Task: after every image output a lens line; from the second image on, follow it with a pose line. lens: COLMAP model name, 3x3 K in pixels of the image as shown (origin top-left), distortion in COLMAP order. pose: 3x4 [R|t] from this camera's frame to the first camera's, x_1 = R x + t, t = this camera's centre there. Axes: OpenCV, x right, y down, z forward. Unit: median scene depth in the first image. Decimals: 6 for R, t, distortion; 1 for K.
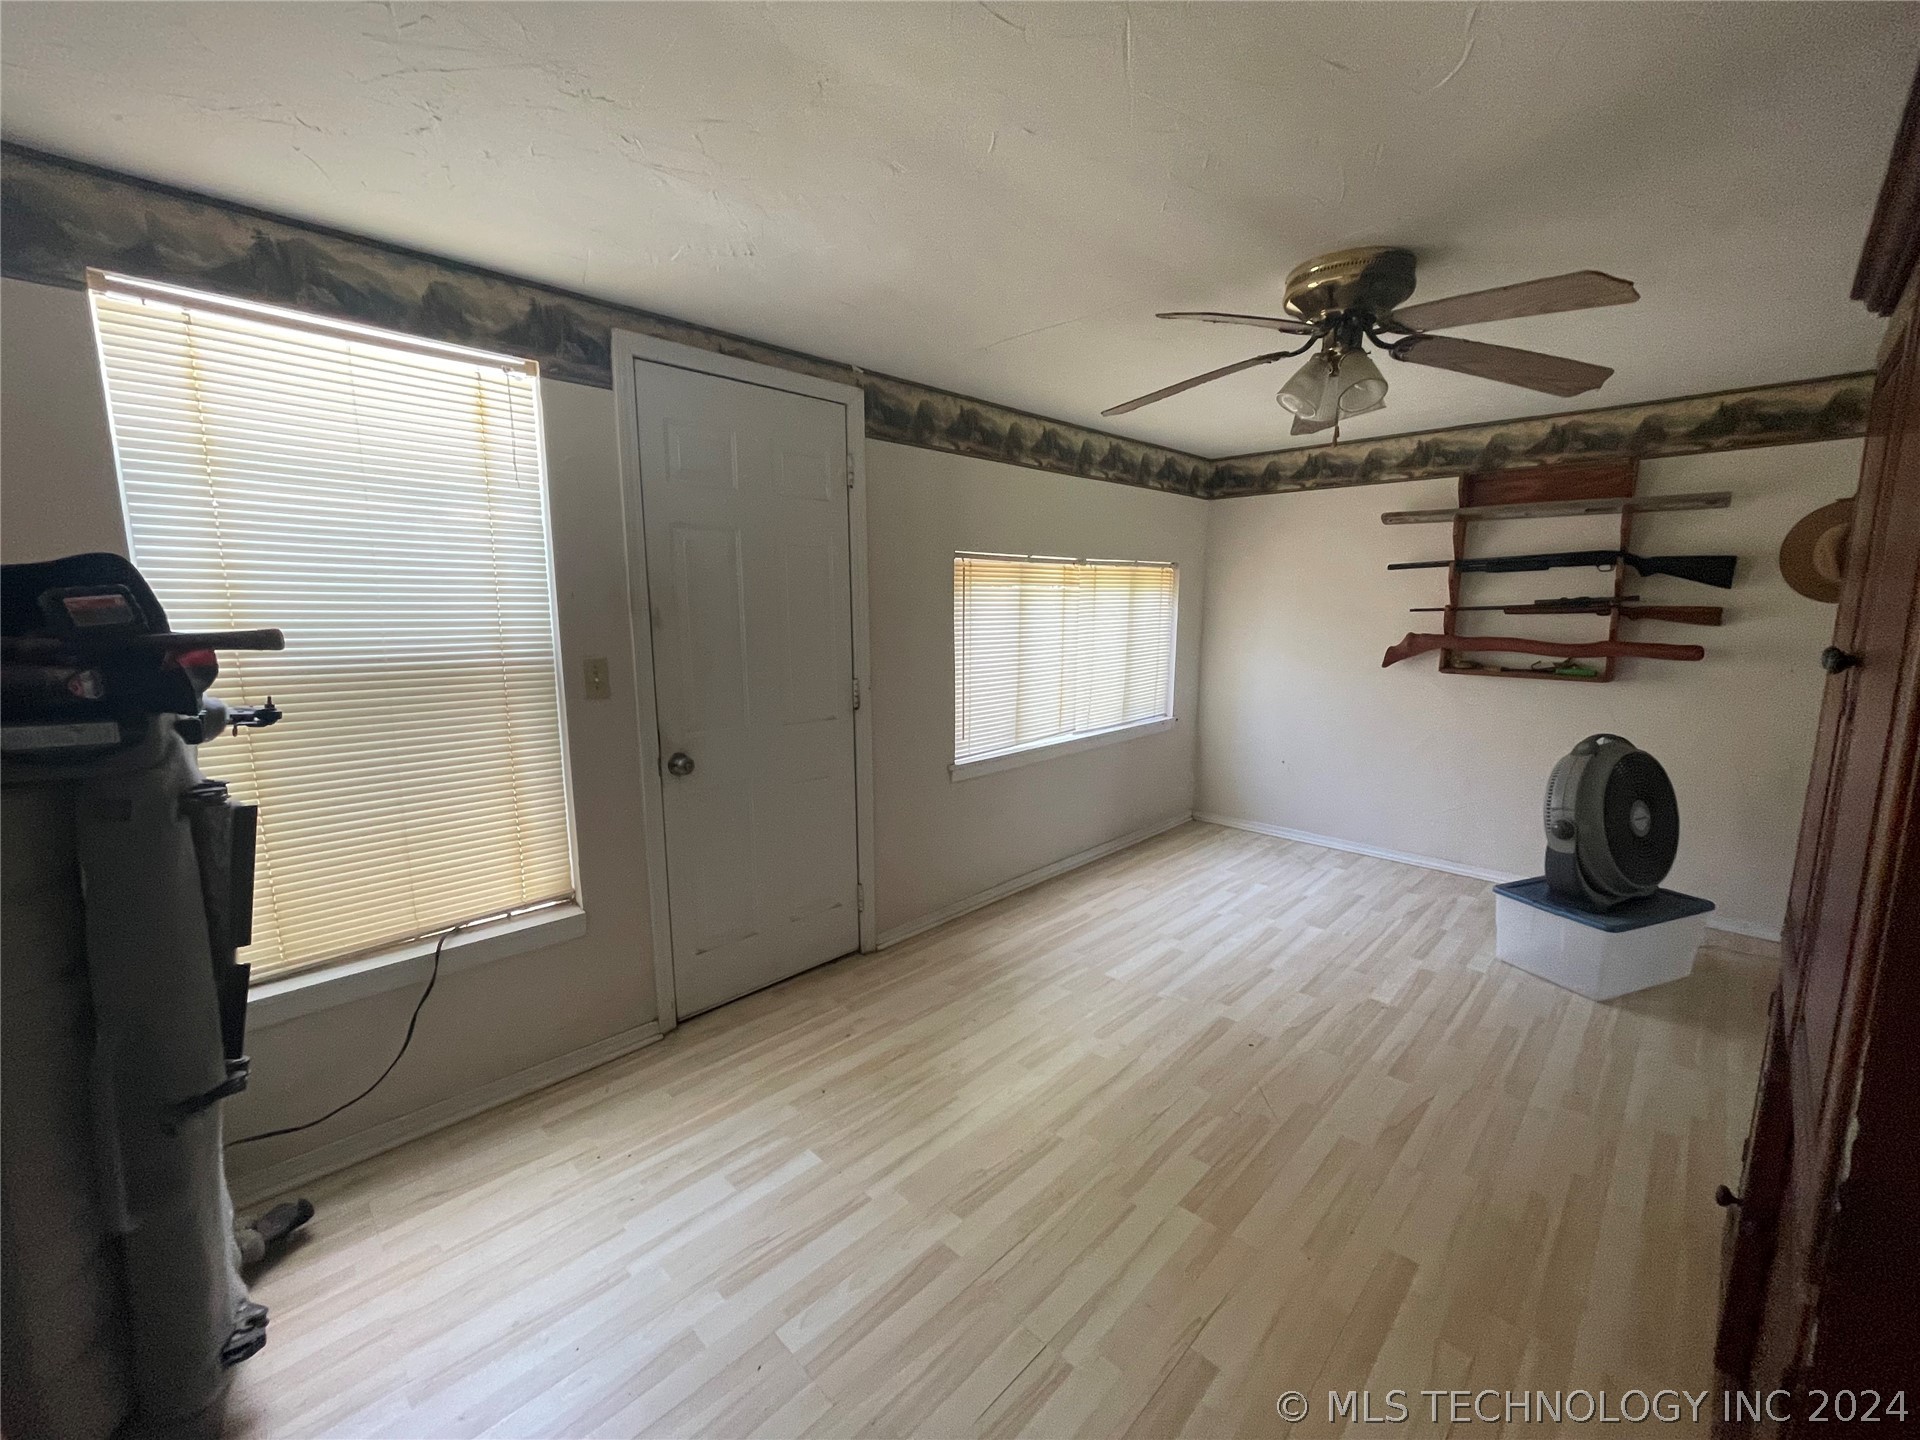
lens RADIAL K [[765.7, 0, 959.8], [0, 765.7, 713.3], [0, 0, 1]] dist [0.005139, -0.001045]
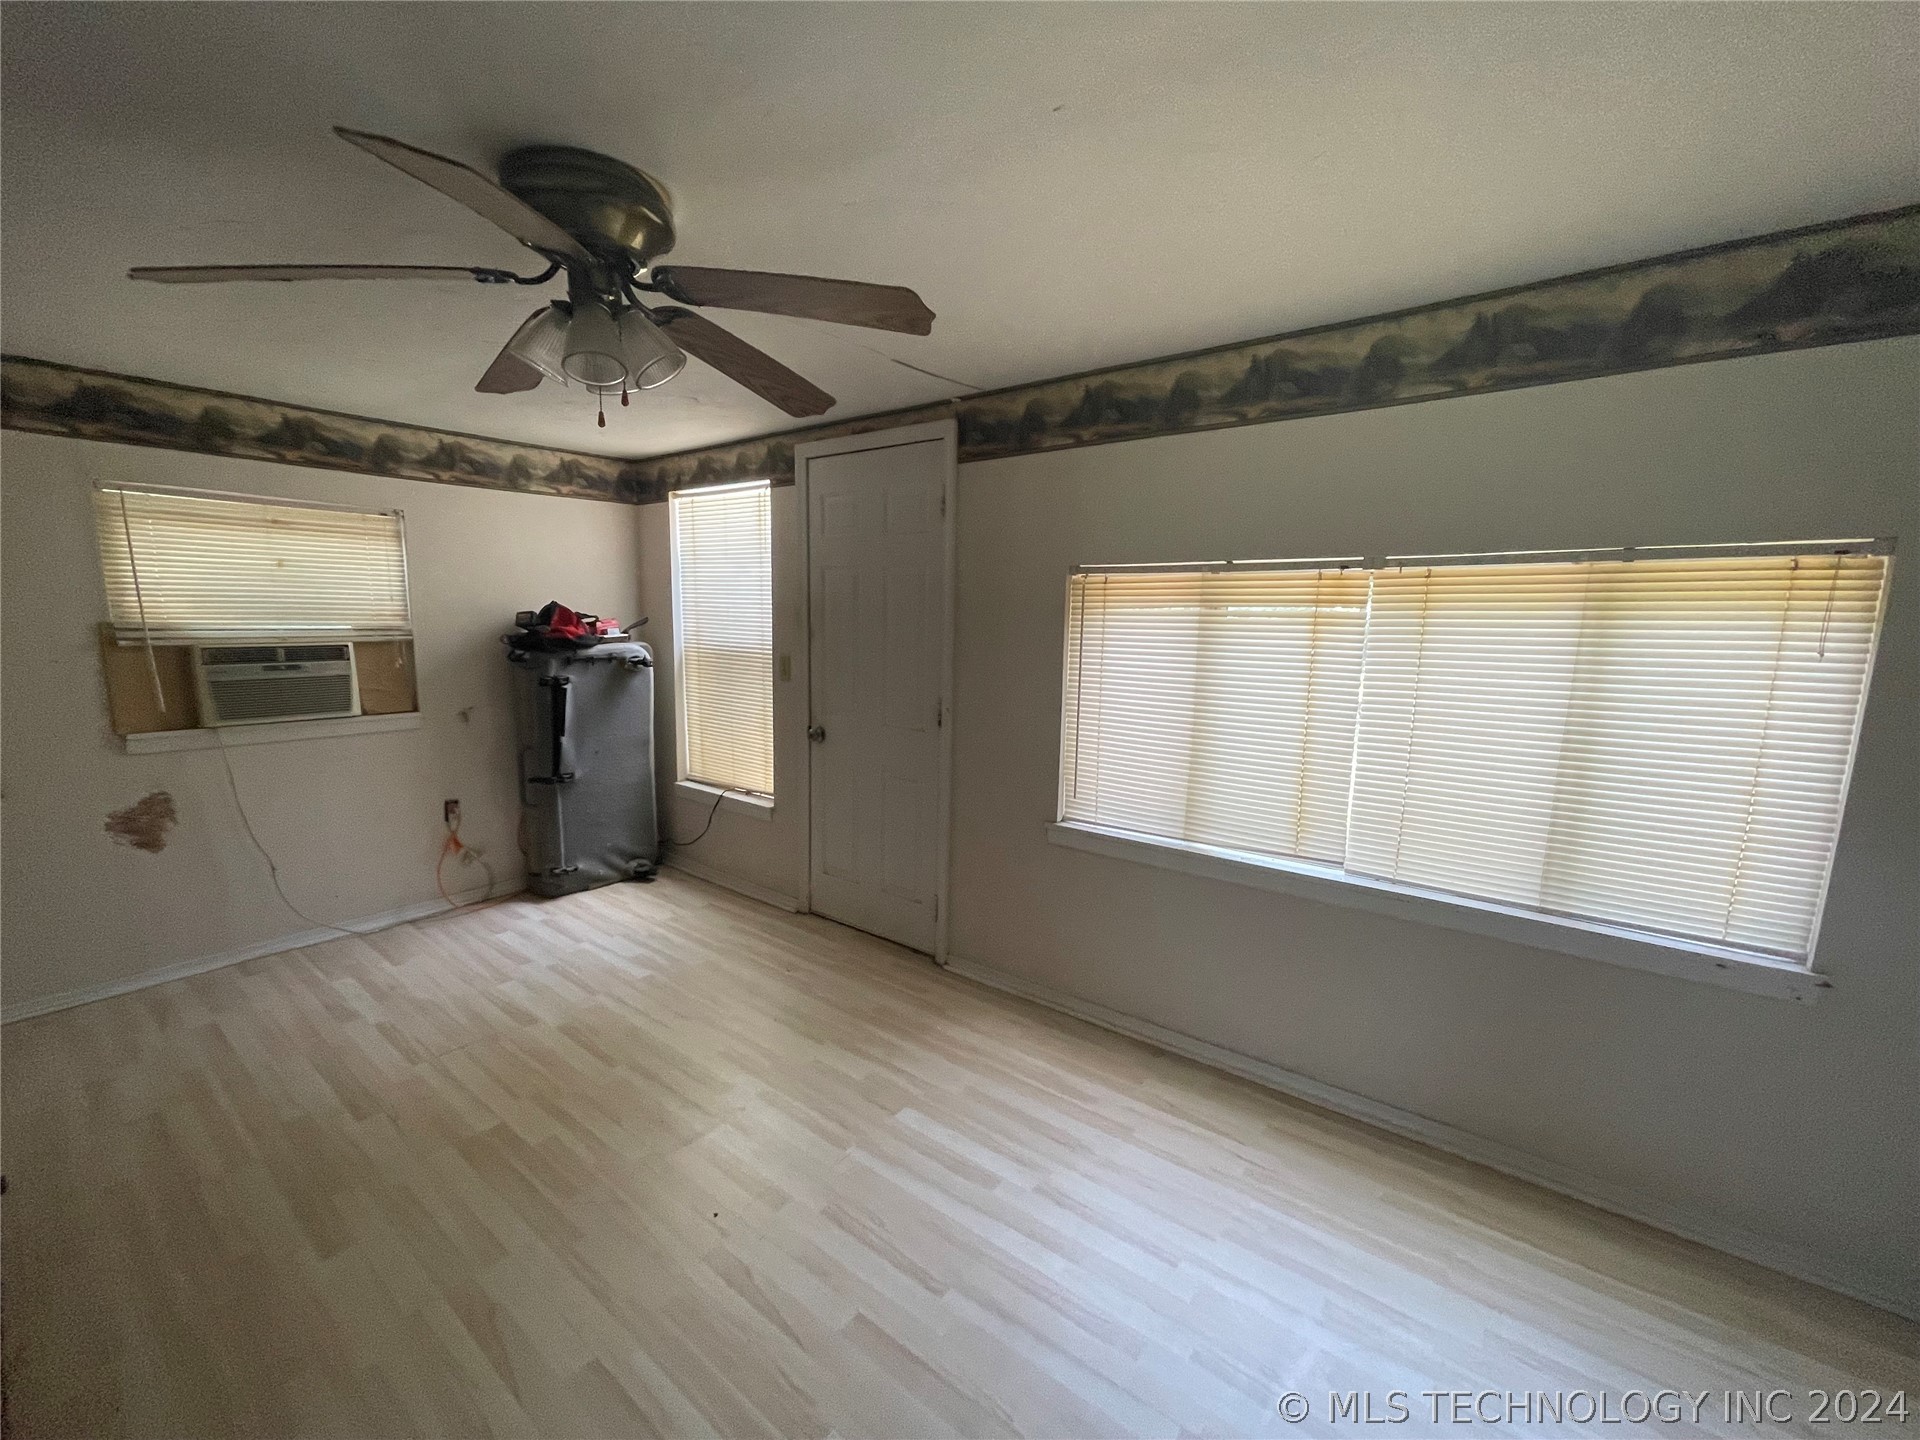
lens RADIAL K [[765.7, 0, 958.8], [0, 765.7, 724.4], [0, 0, 1]] dist [0.005139, -0.001045]
pose [[0.137172, 0.133153, -0.981557, 0.865489], [-0.171193, 0.979200, 0.108909, -0.122549], [0.975642, 0.153096, 0.157113, 0.835436]]
